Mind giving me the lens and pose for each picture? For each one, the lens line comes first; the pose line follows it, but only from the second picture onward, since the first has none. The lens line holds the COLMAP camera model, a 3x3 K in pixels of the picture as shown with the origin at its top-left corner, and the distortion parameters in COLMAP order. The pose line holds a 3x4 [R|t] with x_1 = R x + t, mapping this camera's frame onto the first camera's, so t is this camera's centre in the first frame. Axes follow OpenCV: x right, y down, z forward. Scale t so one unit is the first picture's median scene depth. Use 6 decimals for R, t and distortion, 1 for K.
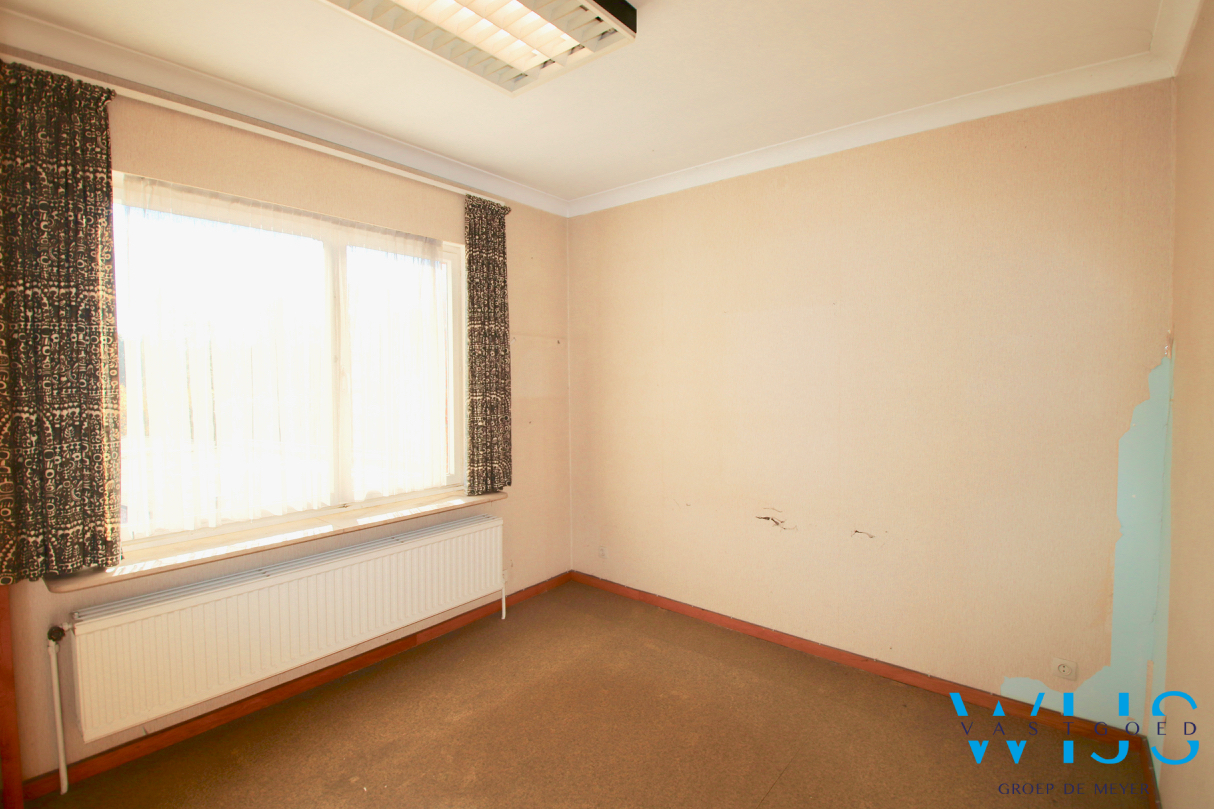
lens RADIAL K [[575.0, 0, 605.2], [0, 575.0, 400.6], [0, 0, 1]] dist [0.031119, -0.030837]
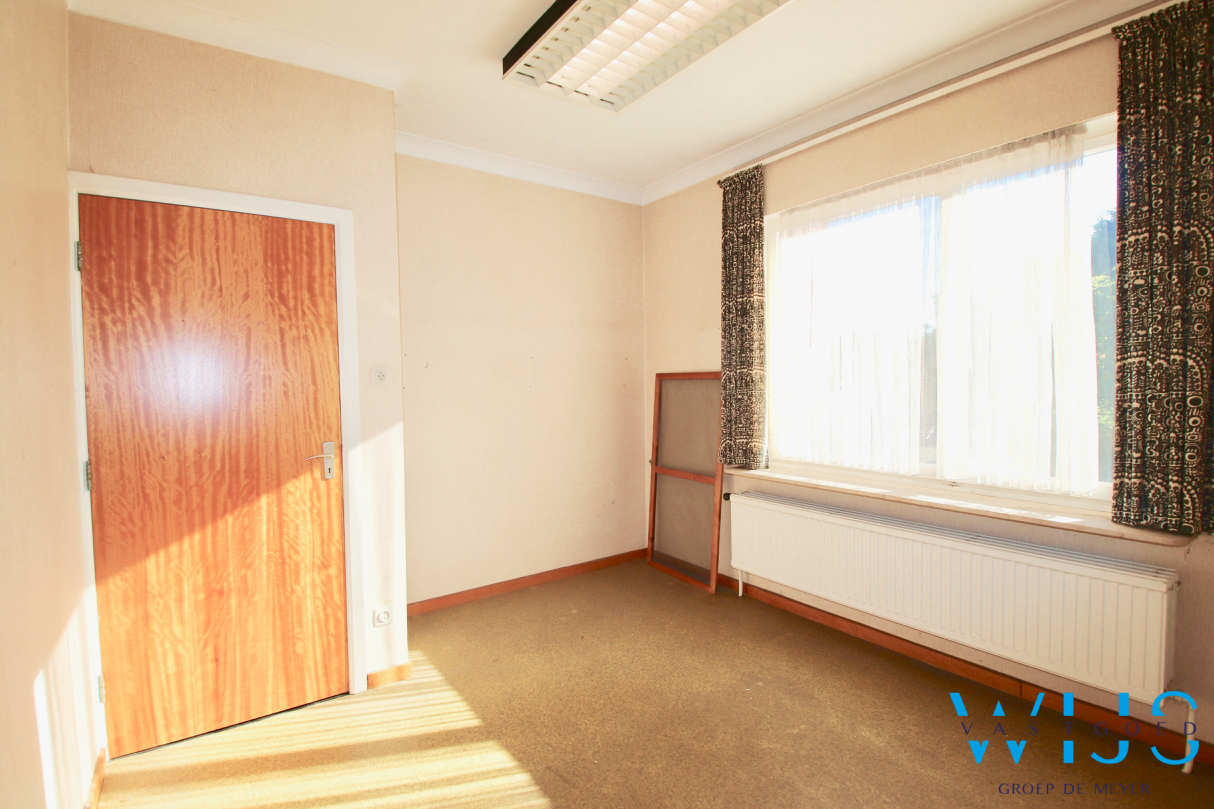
lens RADIAL K [[575.0, 0, 605.2], [0, 575.0, 400.6], [0, 0, 1]] dist [0.031119, -0.030837]
pose [[-0.264815, 0.042707, -0.963353, 0.700175], [-0.022841, 0.998461, 0.050542, 0.026068], [0.964029, 0.035388, -0.263432, 0.909974]]
